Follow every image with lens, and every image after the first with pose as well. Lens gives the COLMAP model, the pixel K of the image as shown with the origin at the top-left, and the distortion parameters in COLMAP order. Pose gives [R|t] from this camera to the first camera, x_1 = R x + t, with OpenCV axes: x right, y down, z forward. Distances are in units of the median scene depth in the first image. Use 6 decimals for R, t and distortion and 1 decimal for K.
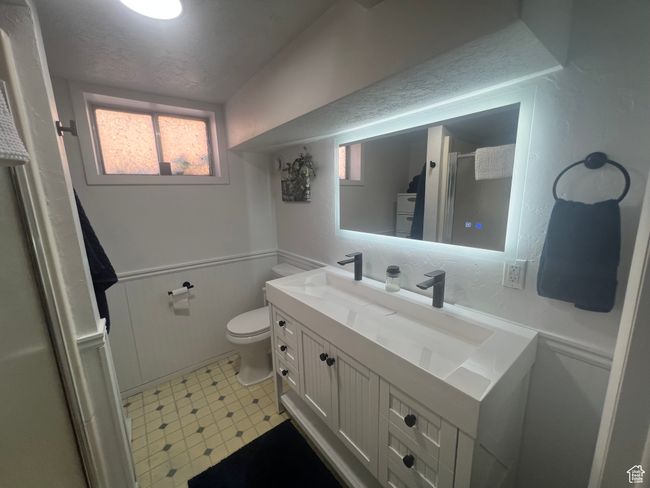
lens RADIAL K [[260.3, 0, 324.2], [0, 260.3, 244.0], [0, 0, 1]] dist [-0.001783, -0.000066]
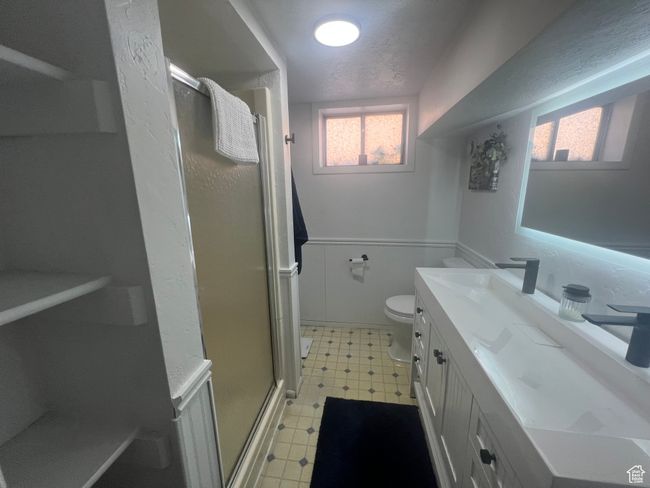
lens RADIAL K [[260.3, 0, 324.3], [0, 260.3, 244.0], [0, 0, 1]] dist [-0.001783, -0.000066]
pose [[0.695212, 0.171568, -0.698029, 0.196979], [-0.139949, 0.984821, 0.102674, -0.000583], [0.705049, 0.026308, 0.708670, 0.014715]]
